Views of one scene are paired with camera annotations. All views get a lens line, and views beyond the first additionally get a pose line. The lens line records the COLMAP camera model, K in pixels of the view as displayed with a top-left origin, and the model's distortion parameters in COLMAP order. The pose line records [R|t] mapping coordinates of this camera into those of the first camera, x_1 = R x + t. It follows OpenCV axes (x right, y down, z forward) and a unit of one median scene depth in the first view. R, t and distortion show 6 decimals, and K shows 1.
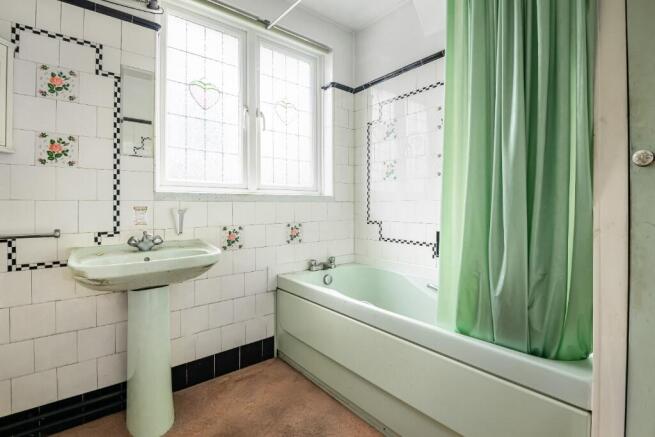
lens RADIAL K [[304.9, 0, 327.3], [0, 304.9, 209.2], [0, 0, 1]] dist [0.000075, -0.000270]
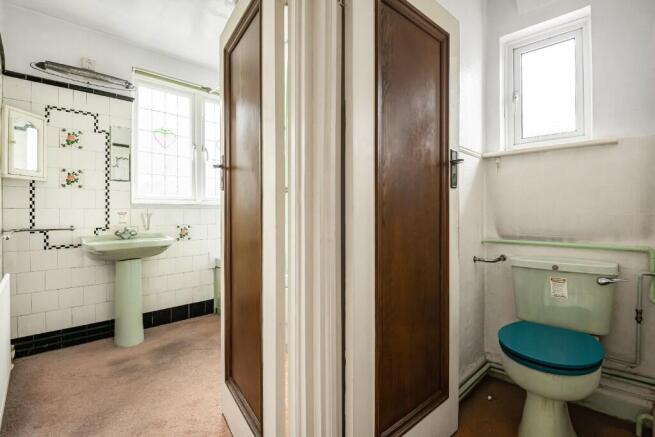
lens RADIAL K [[310.0, 0, 327.5], [0, 310.0, 218.5], [0, 0, 1]] dist [0.000352, 0.000077]
pose [[0.998423, 0.001905, 0.056108, 0.384887], [-0.002621, 0.999916, 0.012688, 0.001068], [-0.056079, -0.012815, 0.998344, -0.709392]]
